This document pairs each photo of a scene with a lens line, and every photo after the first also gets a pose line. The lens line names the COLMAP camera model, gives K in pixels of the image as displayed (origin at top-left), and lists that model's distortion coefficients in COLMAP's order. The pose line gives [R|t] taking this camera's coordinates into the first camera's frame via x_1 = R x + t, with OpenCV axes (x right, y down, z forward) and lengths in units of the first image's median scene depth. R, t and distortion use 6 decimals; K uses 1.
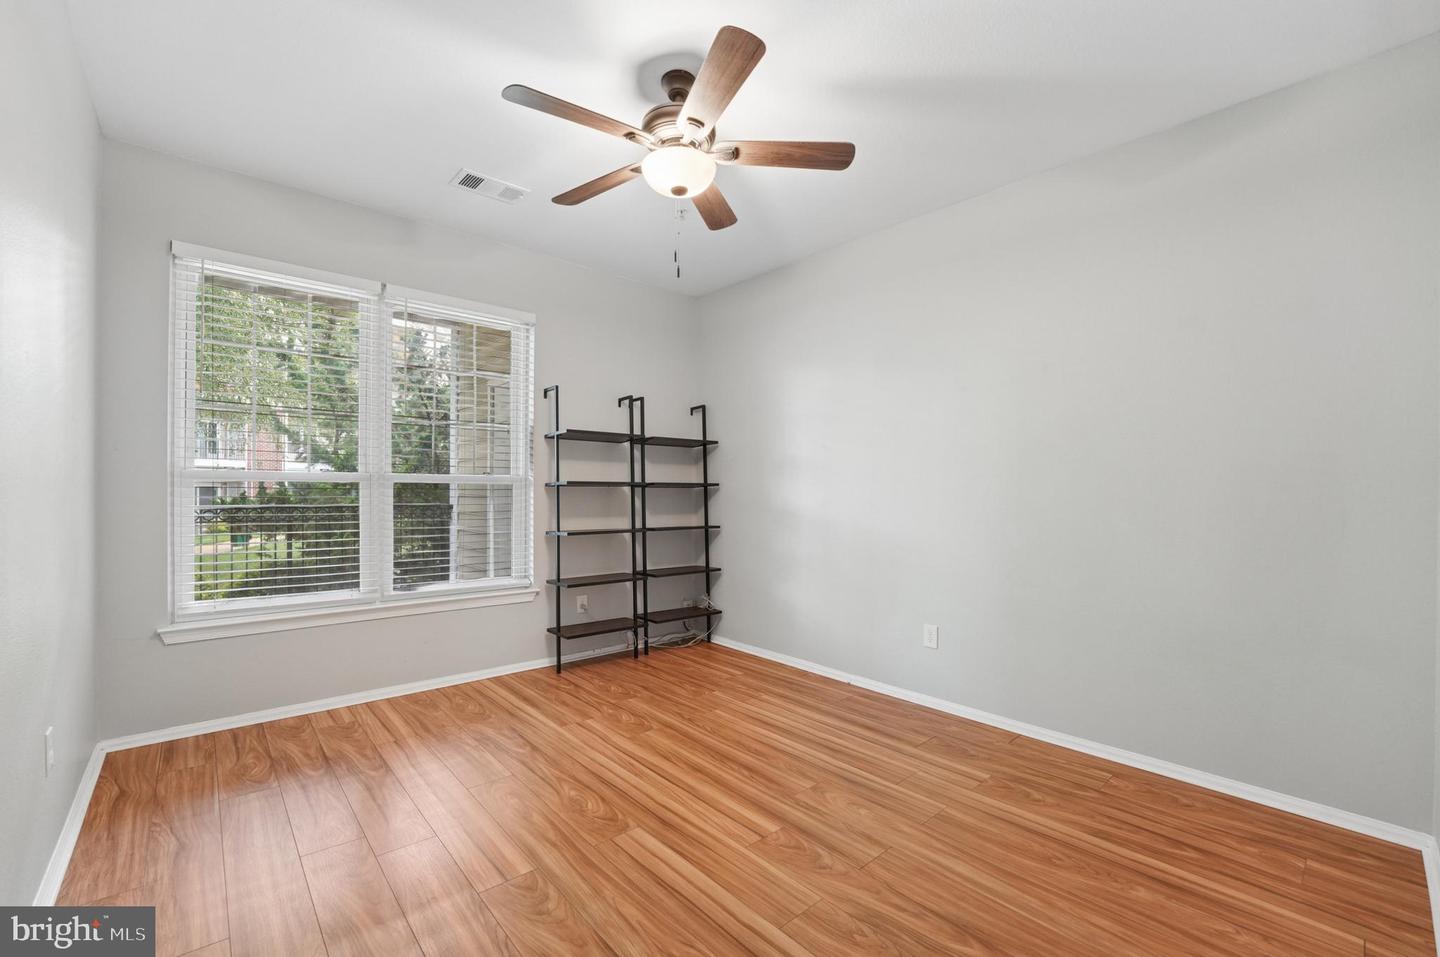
lens RADIAL K [[591.0, 0, 698.9], [0, 591.0, 495.7], [0, 0, 1]] dist [-0.004414, -0.000569]
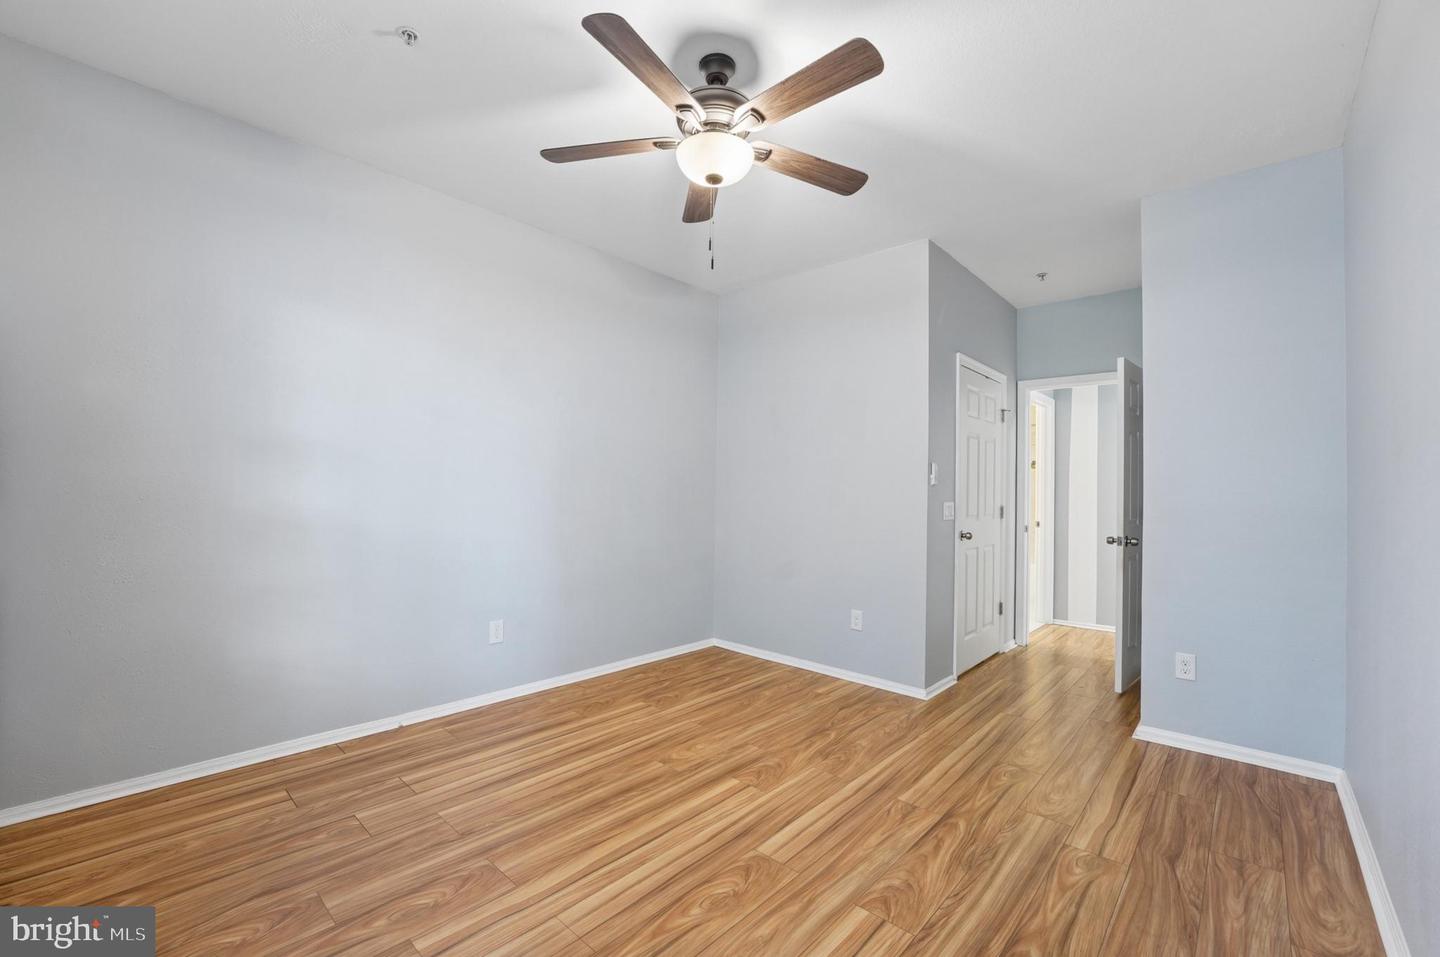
lens RADIAL K [[591.0, 0, 718.8], [0, 591.0, 482.4], [0, 0, 1]] dist [-0.004414, -0.000569]
pose [[-0.117960, 0.011562, 0.992951, -0.830945], [-0.014432, 0.999807, -0.013357, -0.012710], [-0.992913, -0.015906, -0.117770, 0.937835]]
